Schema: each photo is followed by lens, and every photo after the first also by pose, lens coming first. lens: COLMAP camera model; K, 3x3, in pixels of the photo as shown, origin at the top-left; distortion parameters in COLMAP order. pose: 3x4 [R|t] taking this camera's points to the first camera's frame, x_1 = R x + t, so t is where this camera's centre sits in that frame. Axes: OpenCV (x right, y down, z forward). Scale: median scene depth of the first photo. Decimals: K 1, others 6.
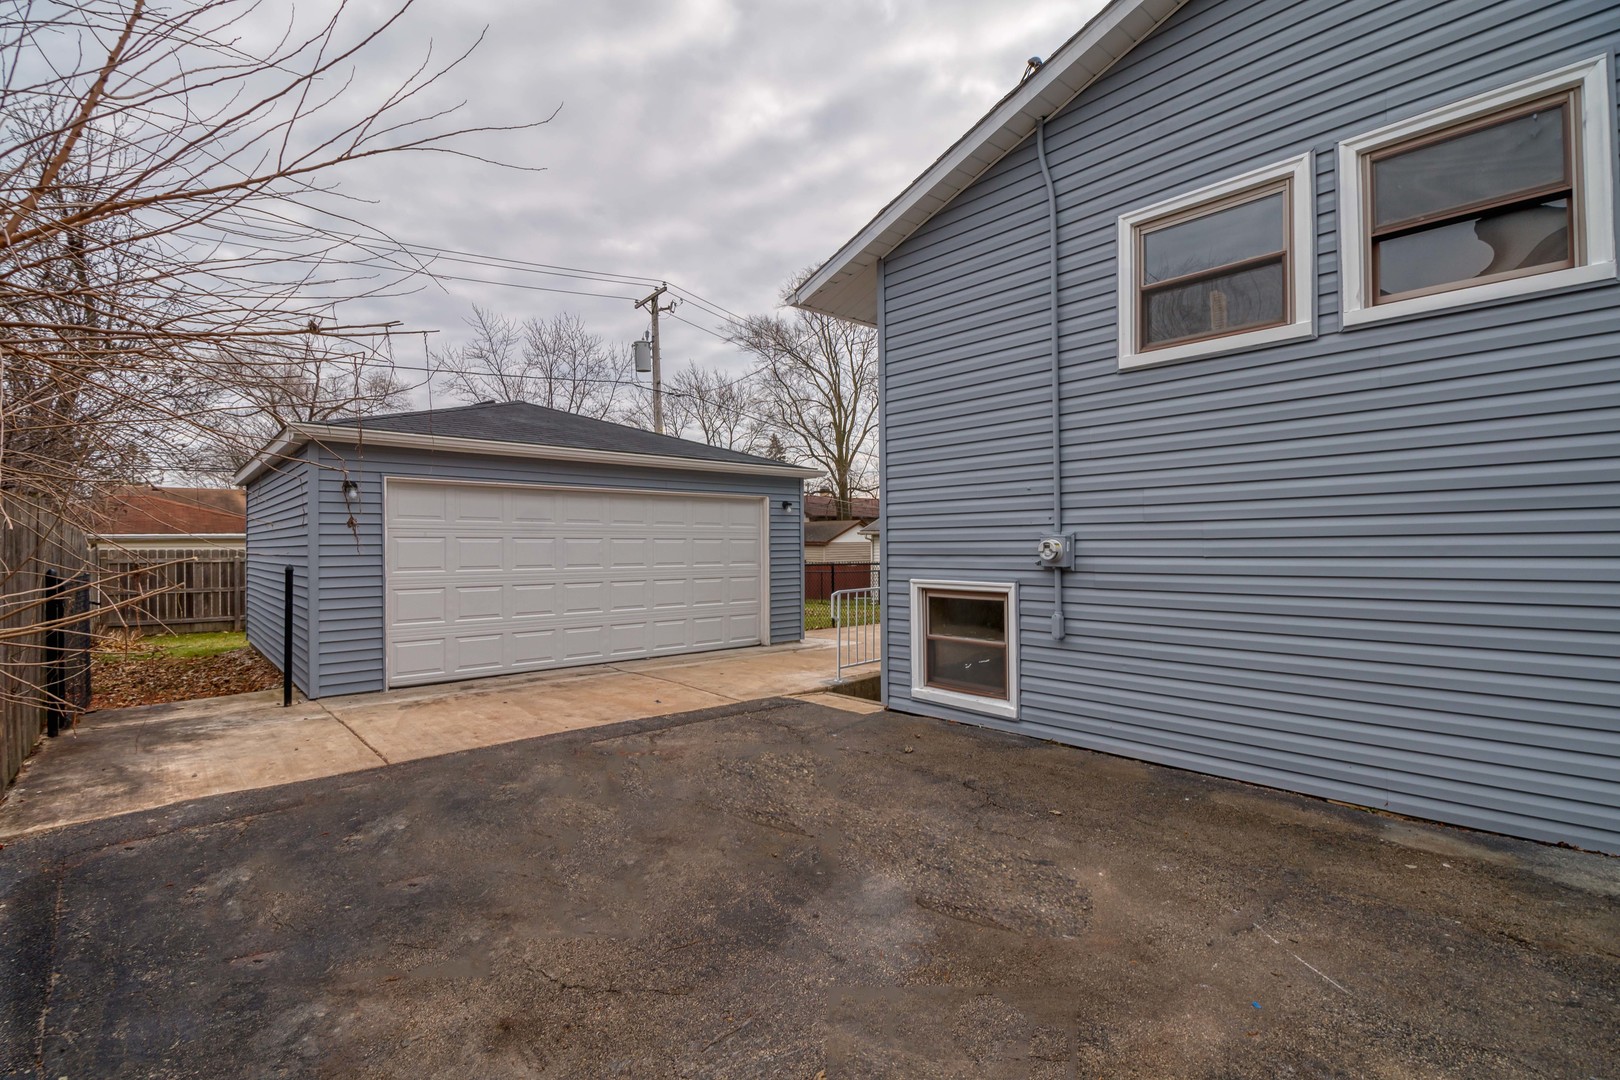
lens RADIAL K [[762.5, 0, 810.0], [0, 762.5, 540.0], [0, 0, 1]] dist [0.002743, 0.000227]
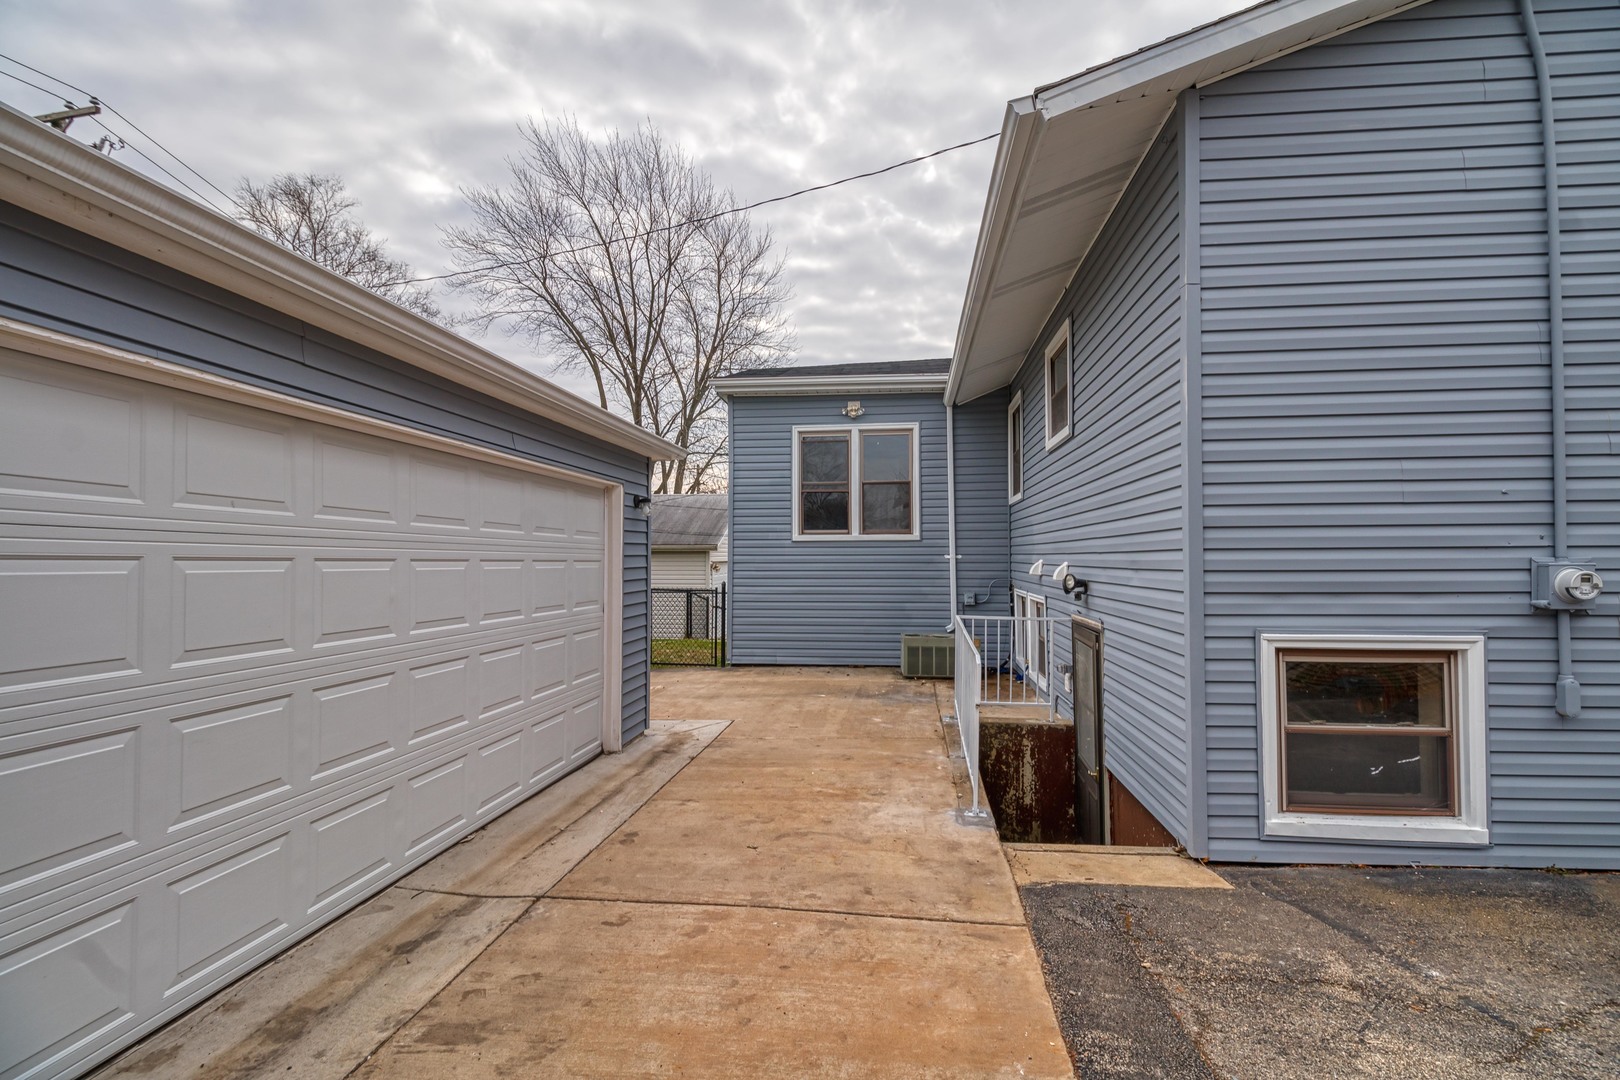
lens RADIAL K [[748.6, 0, 810.0], [0, 748.6, 540.0], [0, 0, 1]] dist [0.000601, -0.007945]
pose [[0.741729, 0.020295, 0.670393, -0.548038], [-0.005568, 0.999694, -0.024103, -0.006050], [-0.670677, 0.014145, 0.741615, 0.850863]]
